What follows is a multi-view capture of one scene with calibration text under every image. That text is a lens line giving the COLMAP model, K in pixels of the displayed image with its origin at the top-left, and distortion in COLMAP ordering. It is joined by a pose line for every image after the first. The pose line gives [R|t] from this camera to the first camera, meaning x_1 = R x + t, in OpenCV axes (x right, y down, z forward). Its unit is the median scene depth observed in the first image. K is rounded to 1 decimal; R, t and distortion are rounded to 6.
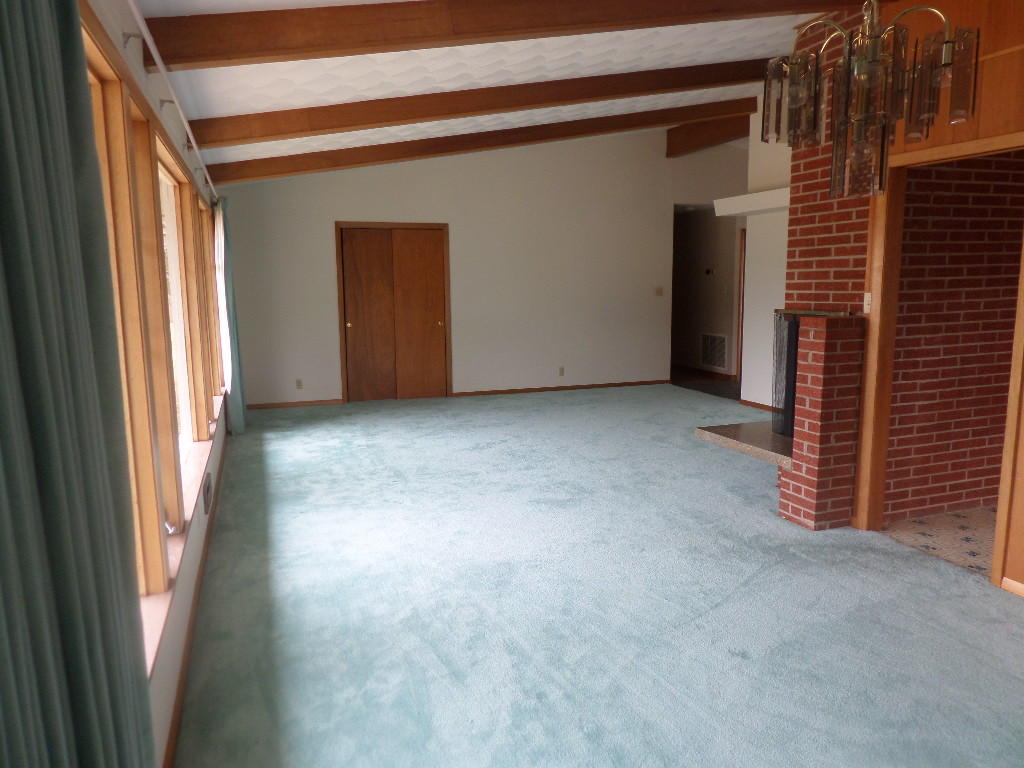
lens RADIAL K [[727.9, 0, 513.5], [0, 727.9, 389.1], [0, 0, 1]] dist [-0.006289, 0.006829]
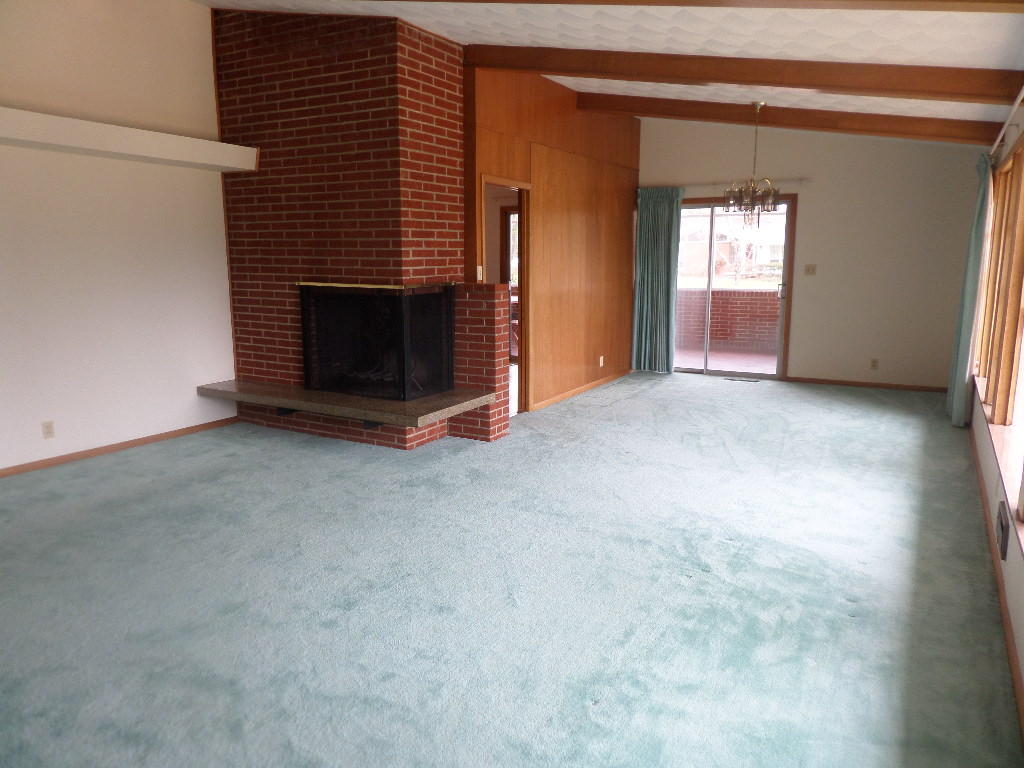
lens RADIAL K [[727.9, 0, 513.1], [0, 727.9, 393.1], [0, 0, 1]] dist [-0.006289, 0.006829]
pose [[-0.653322, -0.125267, 0.746645, -0.606406], [0.122944, 0.955571, 0.267897, -0.245942], [-0.747031, 0.266819, -0.608894, 1.723833]]
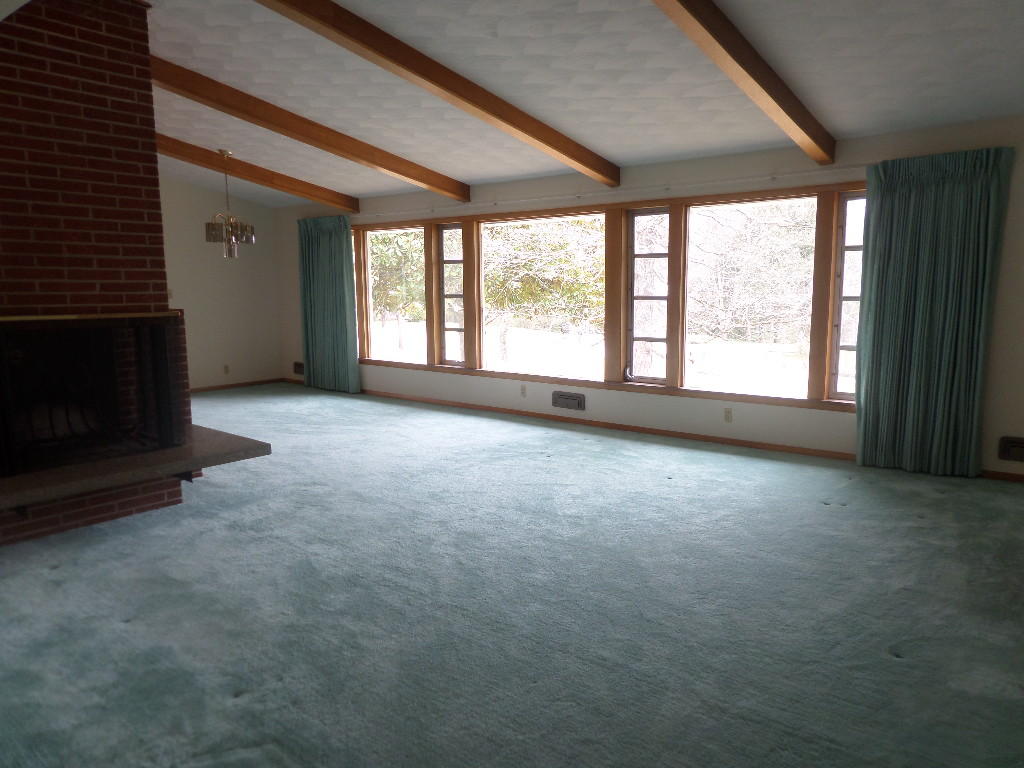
lens RADIAL K [[727.9, 0, 512.8], [0, 727.9, 389.9], [0, 0, 1]] dist [-0.006289, 0.006829]
pose [[-0.844707, 0.092564, -0.527165, 0.621383], [-0.065288, 0.959757, 0.273137, -0.327974], [0.531233, 0.265138, -0.804670, 2.222513]]
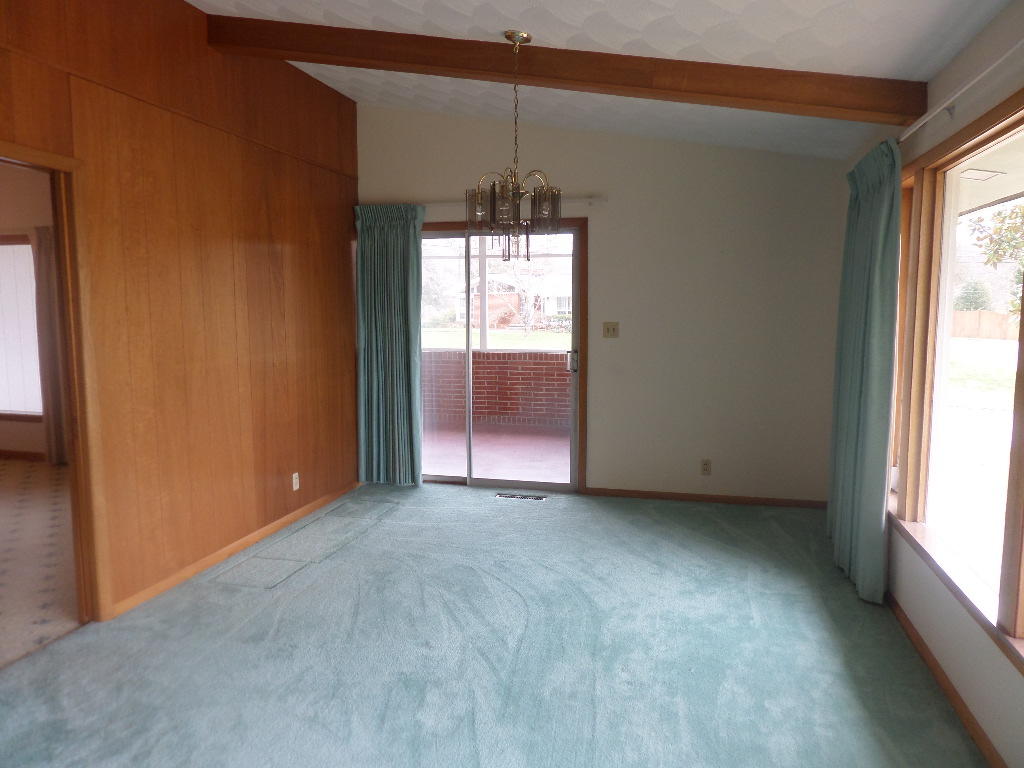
lens RADIAL K [[727.9, 0, 517.2], [0, 727.9, 383.4], [0, 0, 1]] dist [-0.006289, 0.006829]
pose [[-0.836375, -0.046883, 0.546149, -0.228090], [0.088817, 0.971580, 0.219418, -0.154967], [-0.540915, 0.232023, -0.808441, 1.060398]]
